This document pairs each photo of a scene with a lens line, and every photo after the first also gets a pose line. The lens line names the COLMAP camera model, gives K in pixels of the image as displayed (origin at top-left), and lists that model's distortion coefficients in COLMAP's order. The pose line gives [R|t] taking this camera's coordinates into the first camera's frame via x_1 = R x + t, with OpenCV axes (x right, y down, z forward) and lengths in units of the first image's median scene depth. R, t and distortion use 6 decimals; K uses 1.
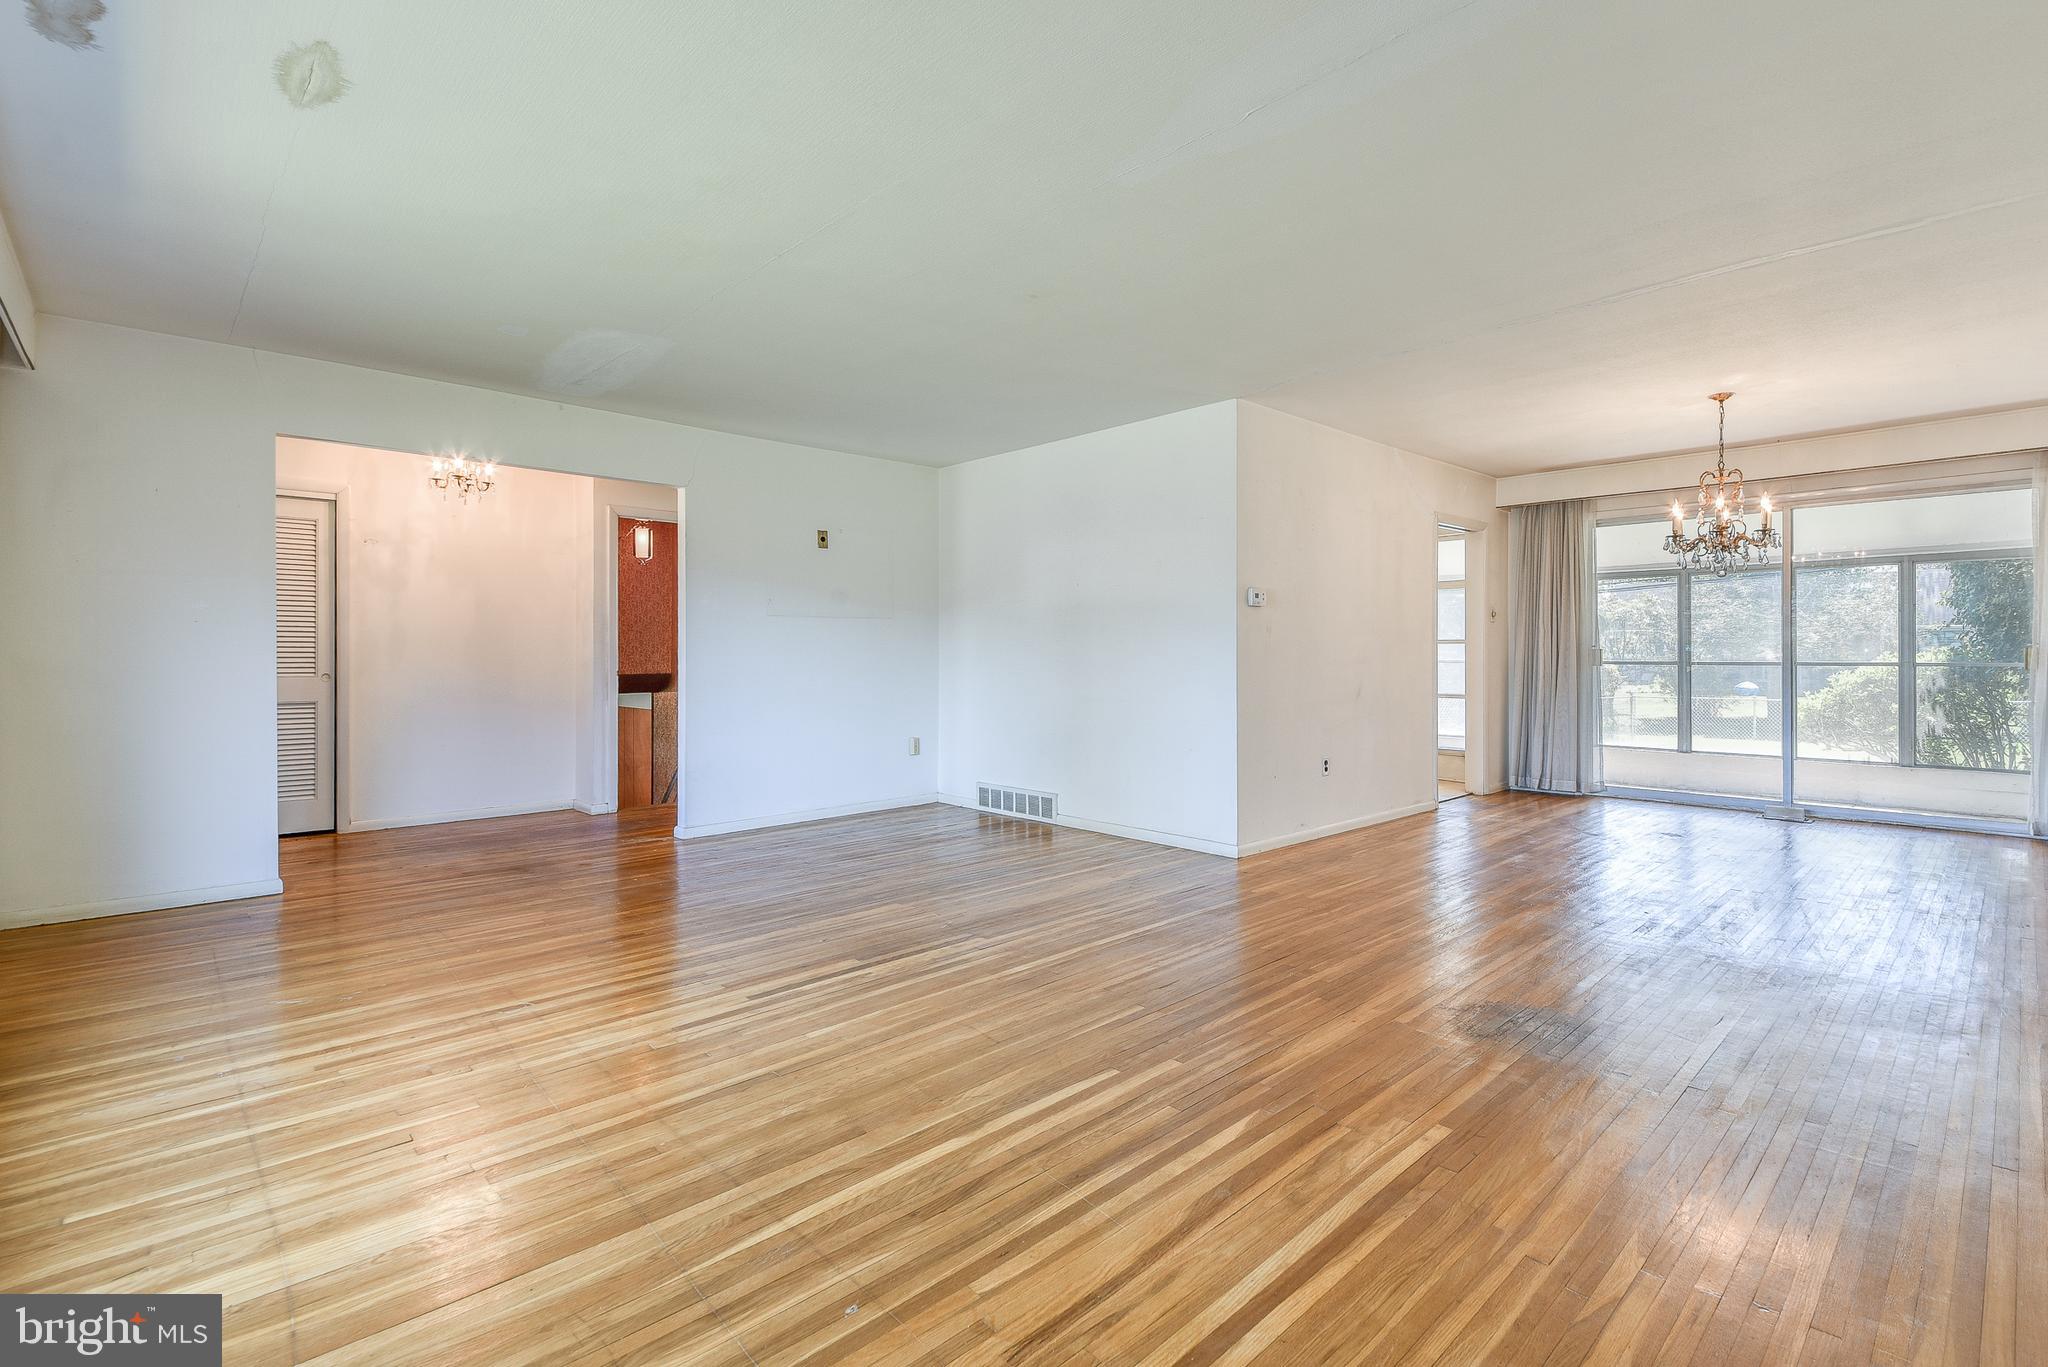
lens RADIAL K [[925.8, 0, 1024.9], [0, 925.8, 672.9], [0, 0, 1]] dist [-0.001194, -0.000080]
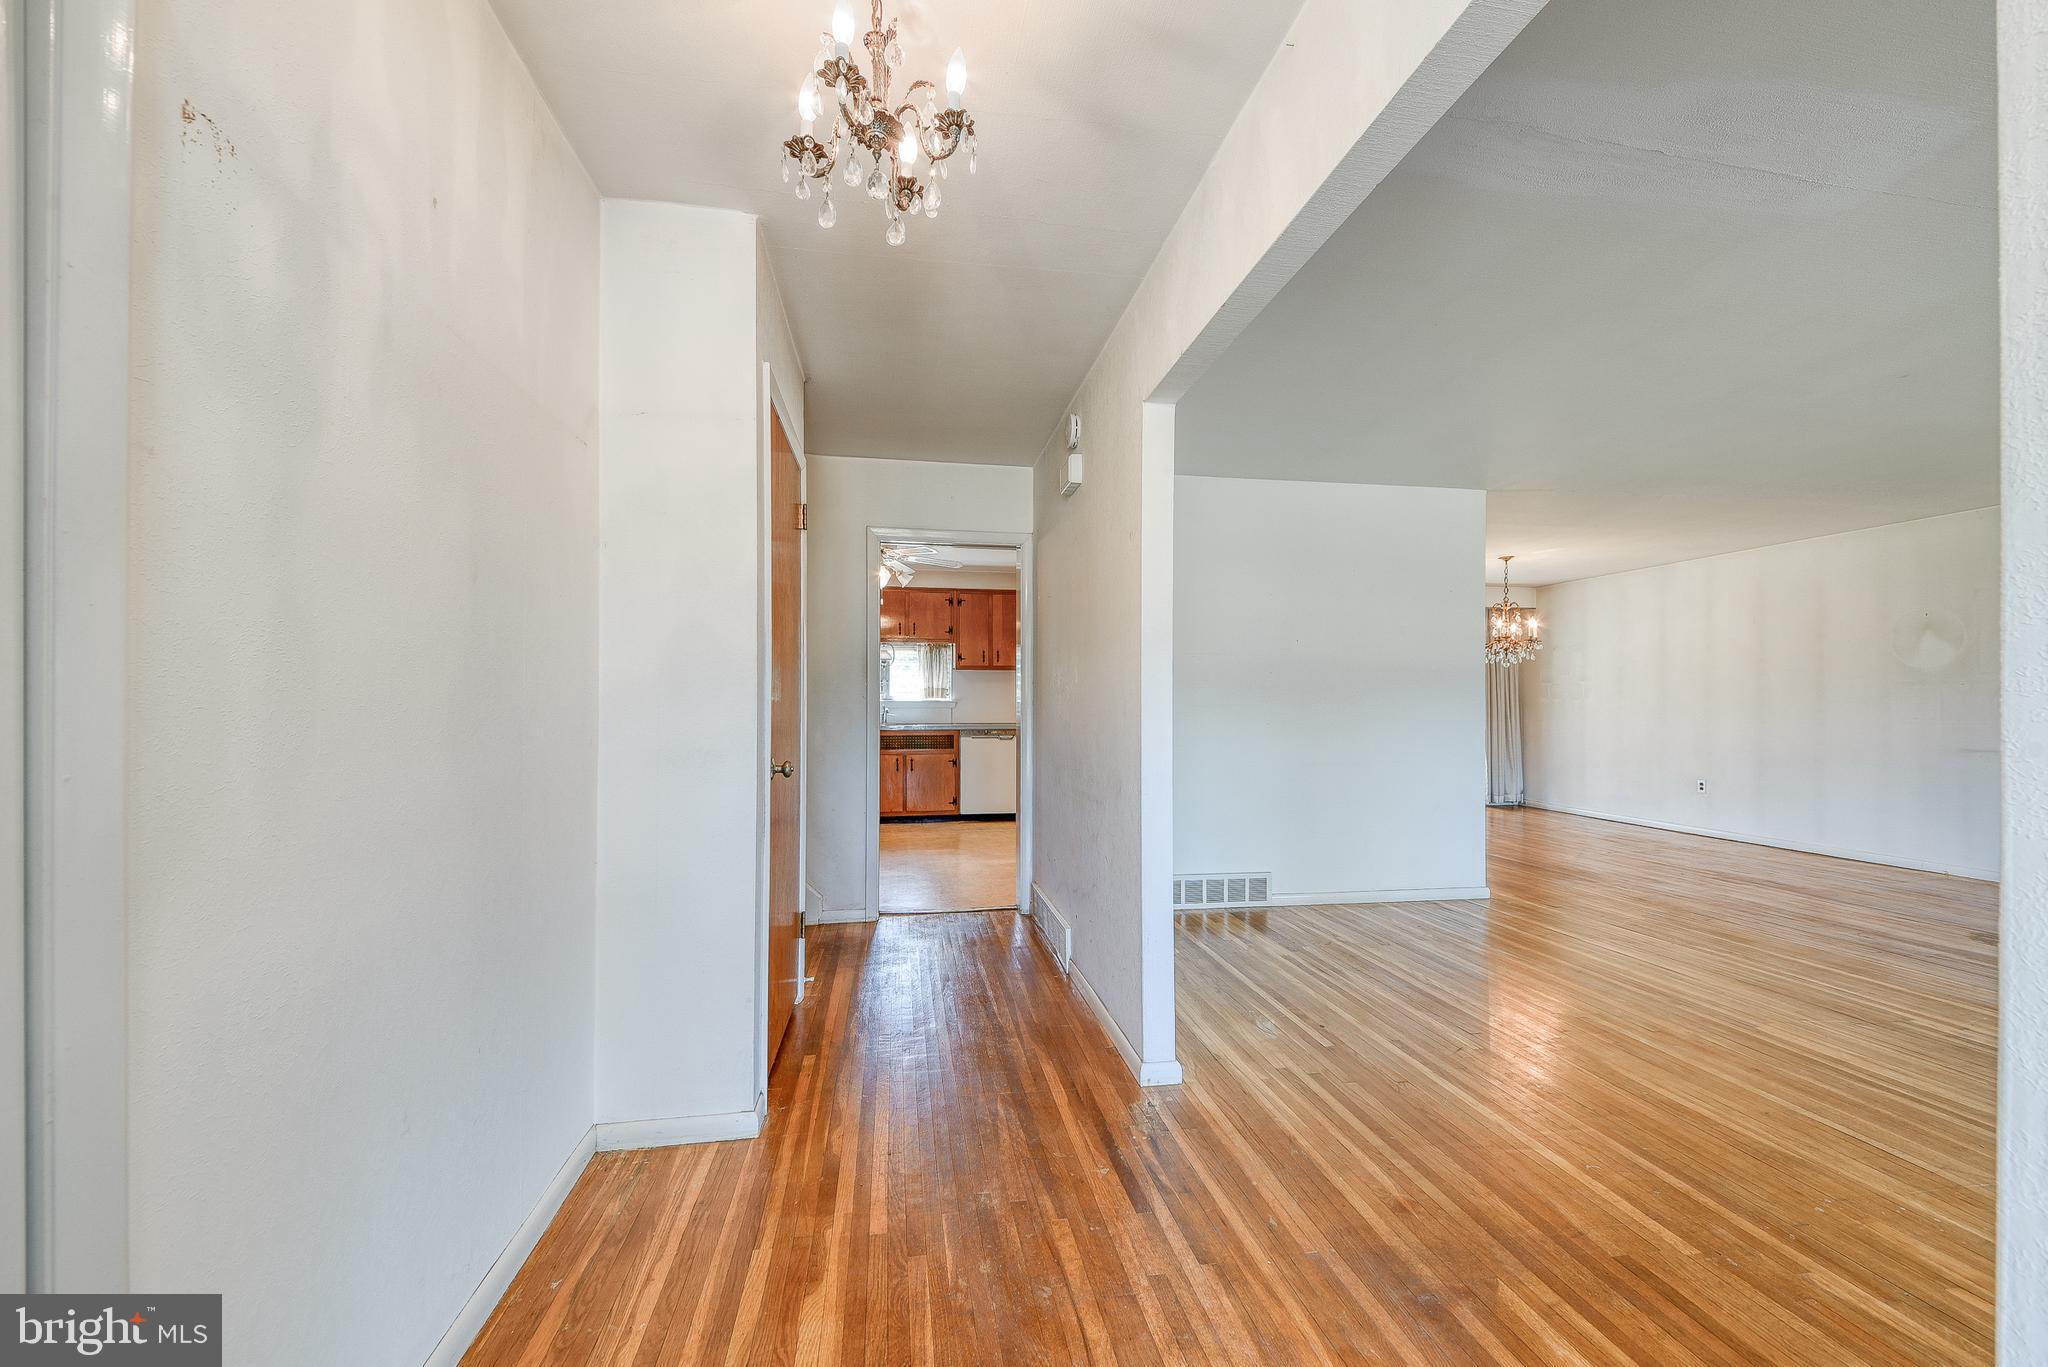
lens RADIAL K [[795.3, 0, 1021.2], [0, 795.3, 694.7], [0, 0, 1]] dist [-0.000690, -0.000077]
pose [[0.555950, 0.013986, 0.831098, -0.733389], [0.007975, 0.999723, -0.022158, -0.024557], [-0.831178, 0.018947, 0.555684, 0.764442]]
